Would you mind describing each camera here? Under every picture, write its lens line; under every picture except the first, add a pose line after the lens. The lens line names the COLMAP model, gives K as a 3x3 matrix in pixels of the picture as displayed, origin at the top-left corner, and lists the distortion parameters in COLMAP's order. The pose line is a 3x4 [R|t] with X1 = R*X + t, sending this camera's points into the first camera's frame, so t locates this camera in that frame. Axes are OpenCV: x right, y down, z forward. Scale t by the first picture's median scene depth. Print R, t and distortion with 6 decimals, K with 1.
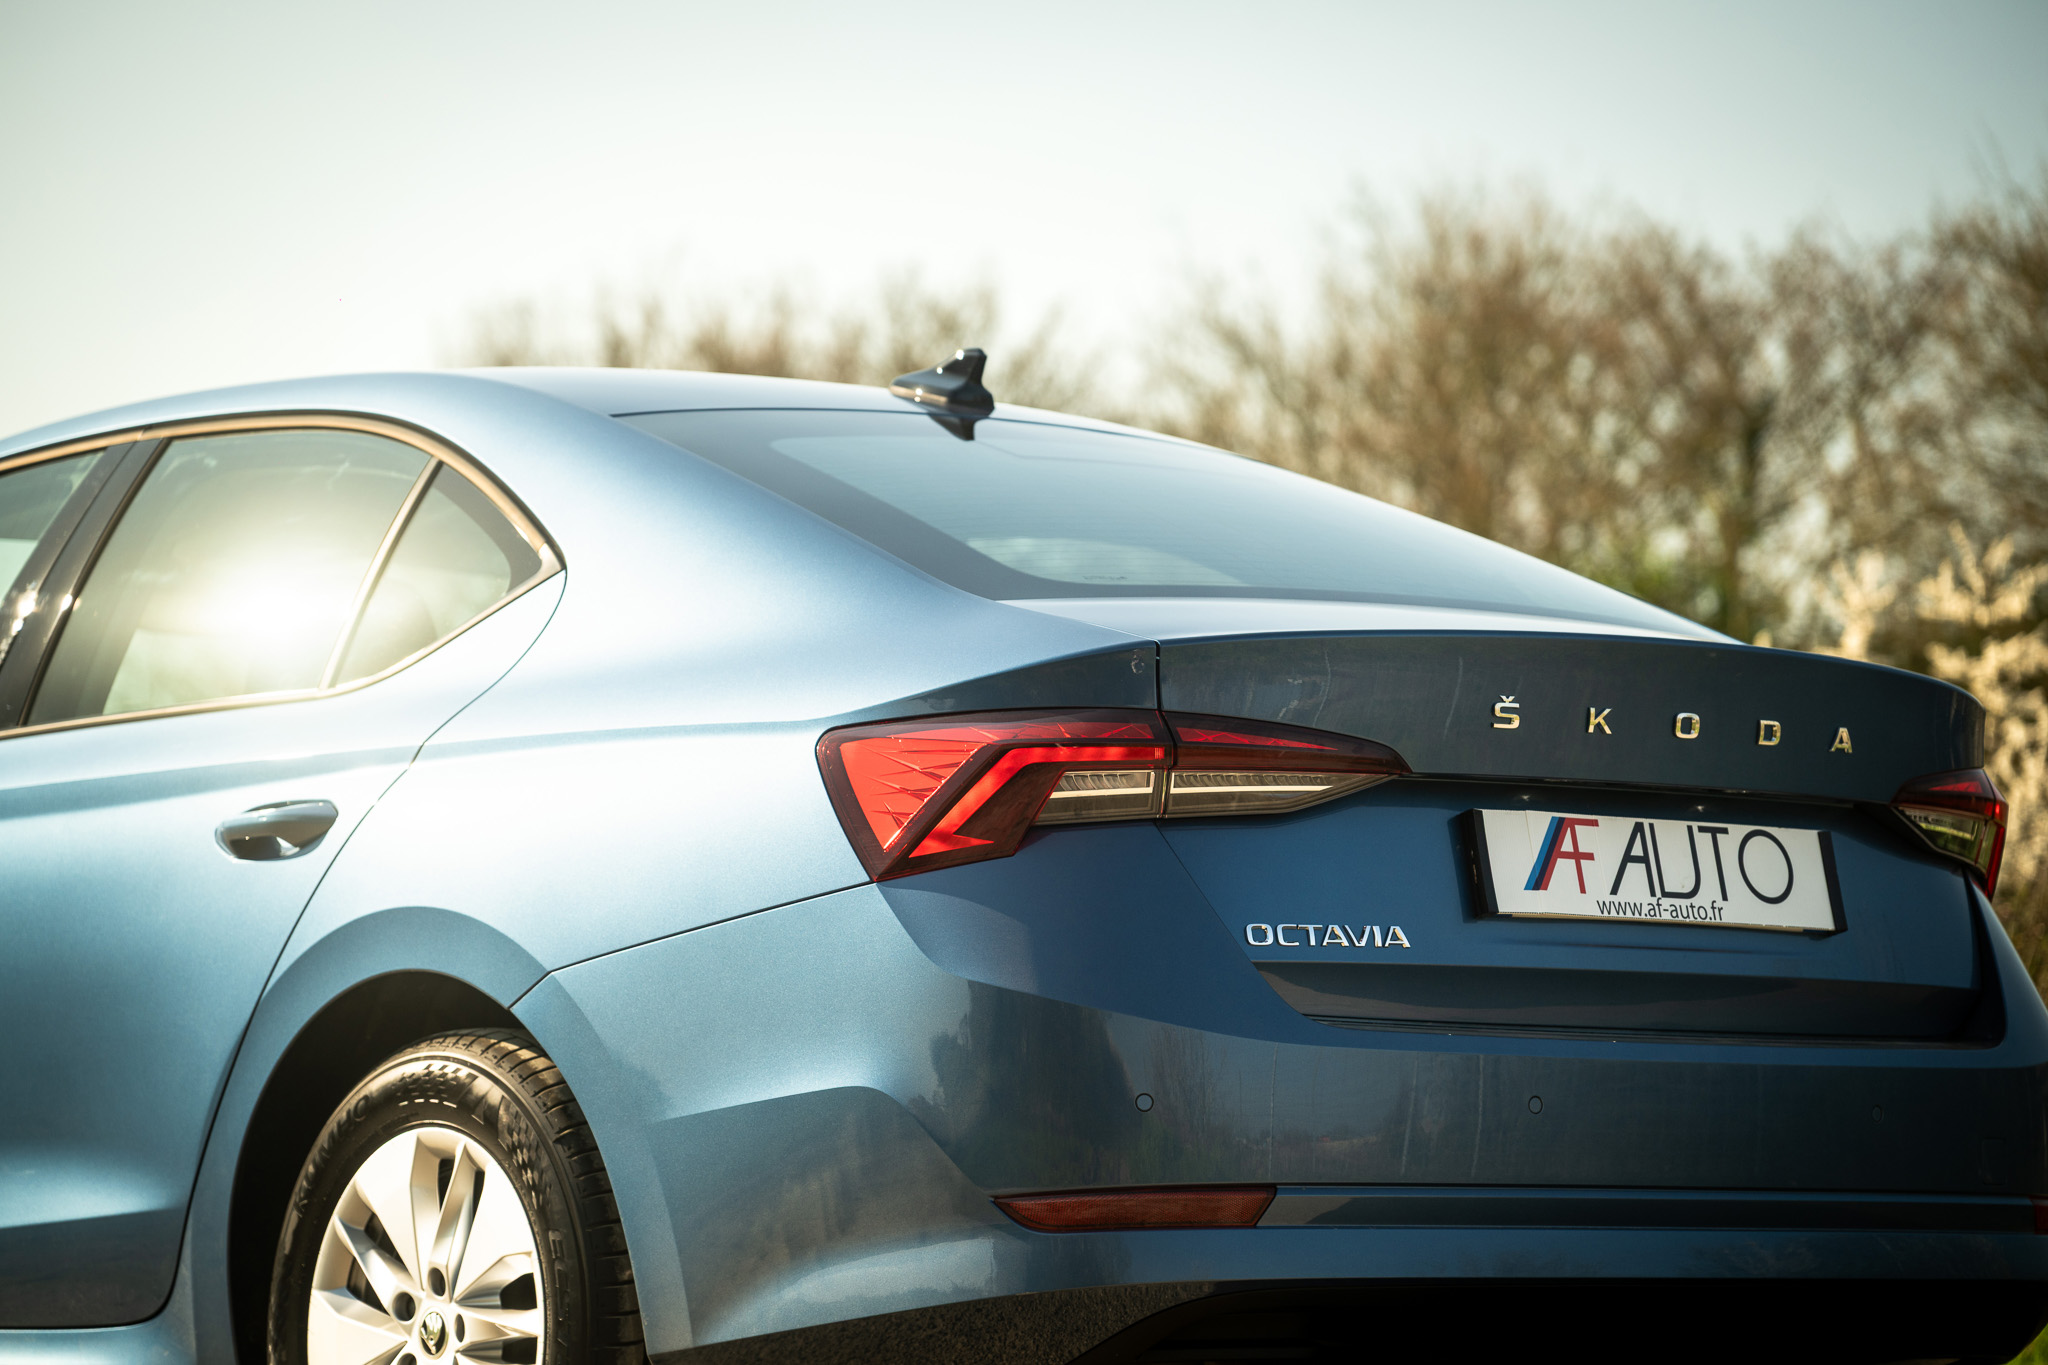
lens RADIAL K [[7041.8, 0, 1023.5], [0, 7041.8, 682.9], [0, 0, 1]] dist [-0.118291, 0.000000]
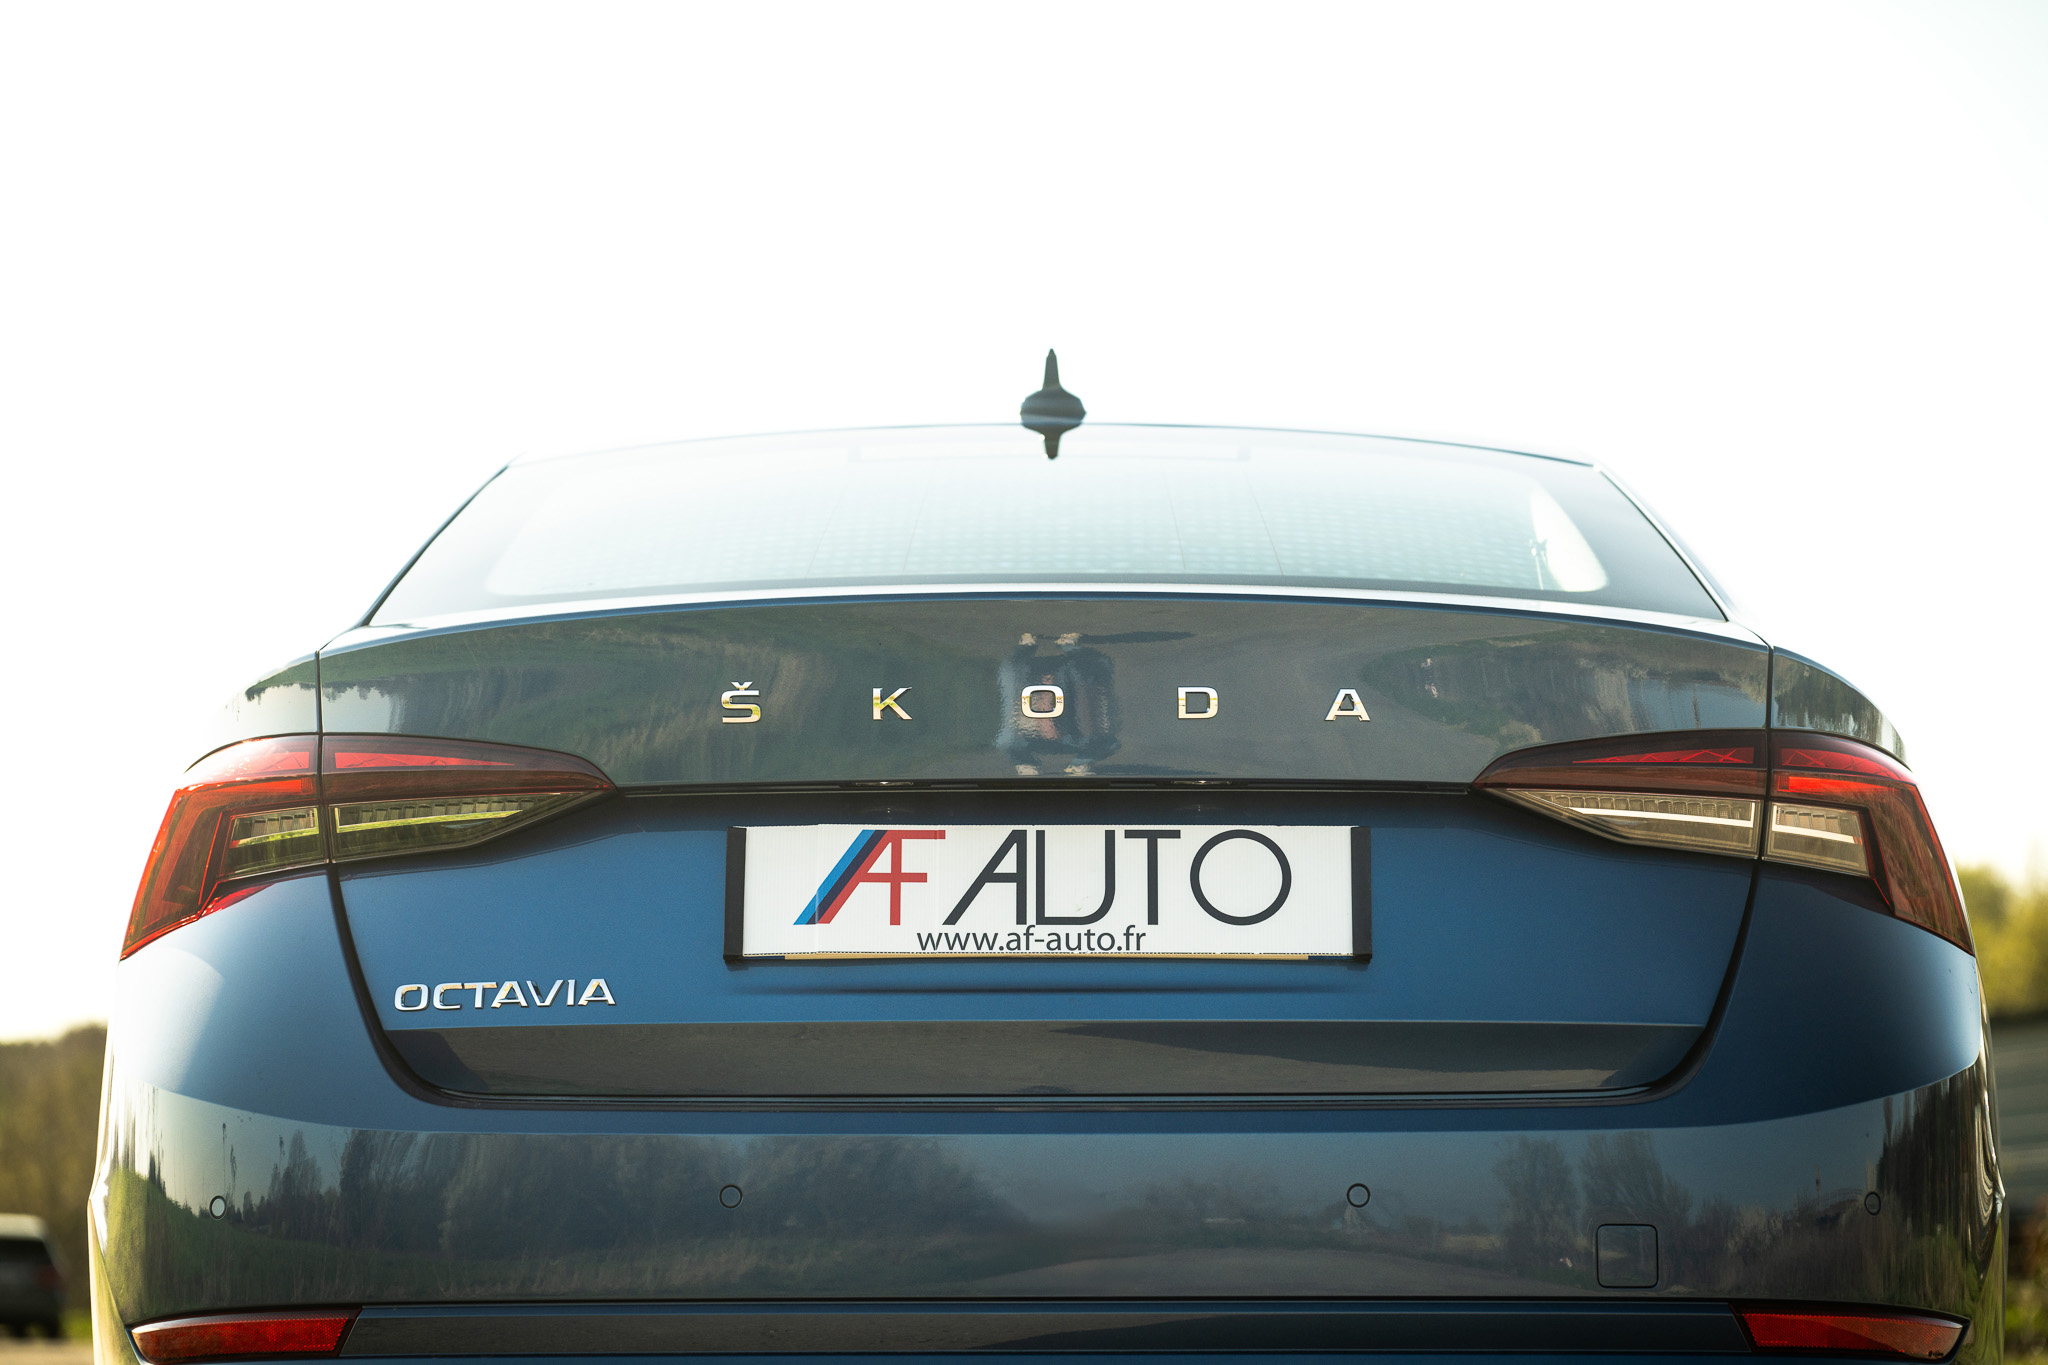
lens RADIAL K [[5725.4, 0, 1030.6], [0, 5725.4, 681.2], [0, 0, 1]] dist [0.008870, 0.000000]
pose [[0.767323, -0.086830, -0.635355, 0.498297], [0.057750, 0.996121, -0.066388, 0.046036], [0.638655, 0.014249, 0.769361, 0.517808]]
